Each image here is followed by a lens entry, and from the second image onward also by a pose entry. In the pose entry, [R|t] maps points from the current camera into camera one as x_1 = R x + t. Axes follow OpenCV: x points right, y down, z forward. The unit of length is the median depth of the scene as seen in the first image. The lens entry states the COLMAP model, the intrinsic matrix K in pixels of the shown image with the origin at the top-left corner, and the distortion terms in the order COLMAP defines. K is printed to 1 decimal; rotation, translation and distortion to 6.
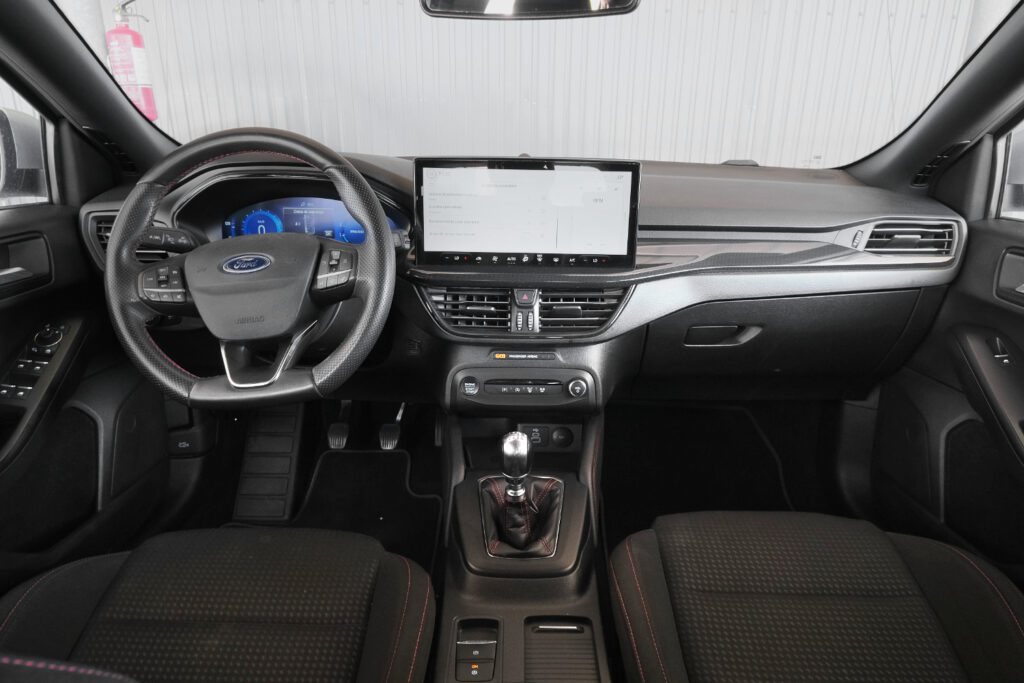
lens RADIAL K [[655.6, 0, 512.0], [0, 655.6, 341.5], [0, 0, 1]] dist [0.005592, -0.001523]
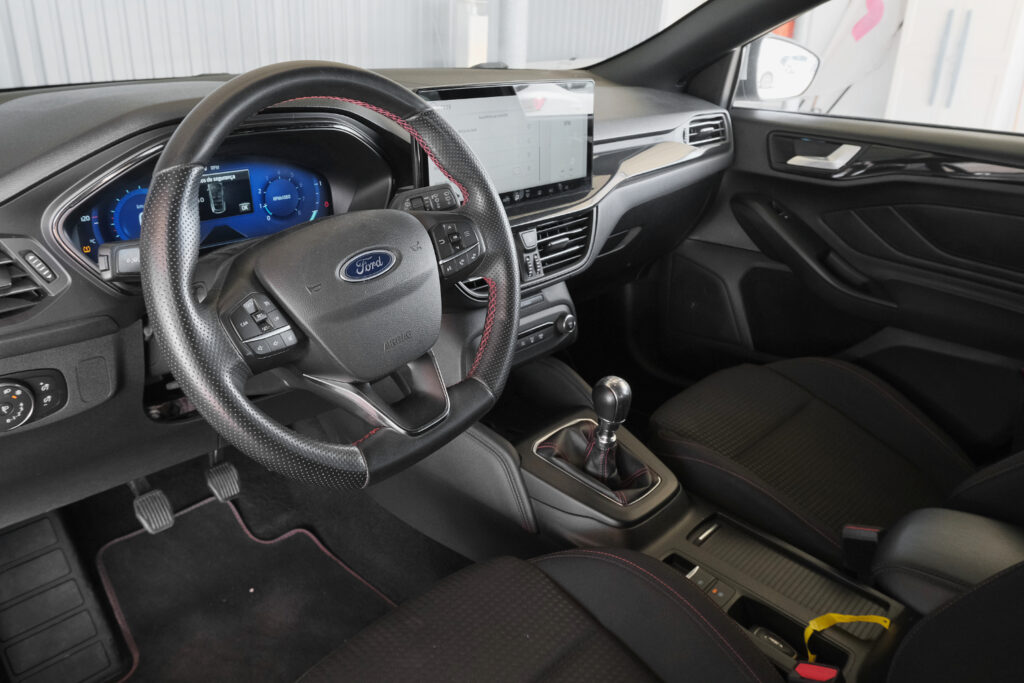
lens RADIAL K [[791.1, 0, 508.8], [0, 791.1, 329.9], [0, 0, 1]] dist [-0.002305, 0.001329]
pose [[0.669865, -0.272845, 0.690533, -0.748879], [0.208131, 0.961748, 0.178107, -0.141211], [-0.712714, 0.024414, 0.701029, 0.252324]]
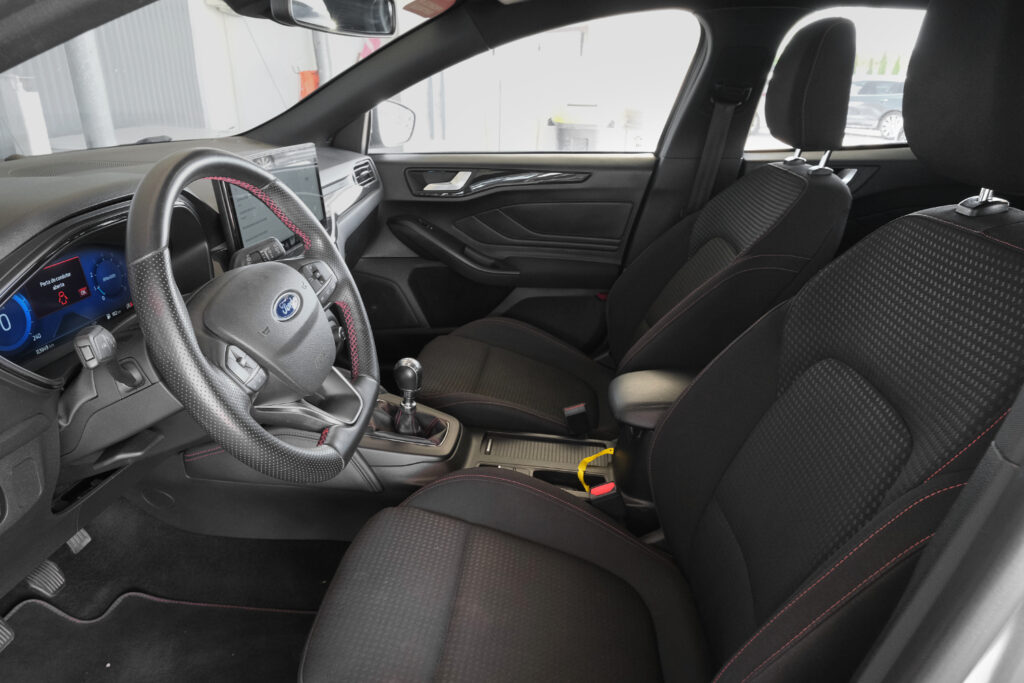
lens RADIAL K [[655.6, 0, 512.0], [0, 655.6, 341.5], [0, 0, 1]] dist [0.005592, -0.001523]
pose [[0.081807, -0.385233, 0.919186, -0.992200], [0.311849, 0.885861, 0.343512, -0.233500], [-0.946603, 0.258545, 0.192604, 0.464203]]
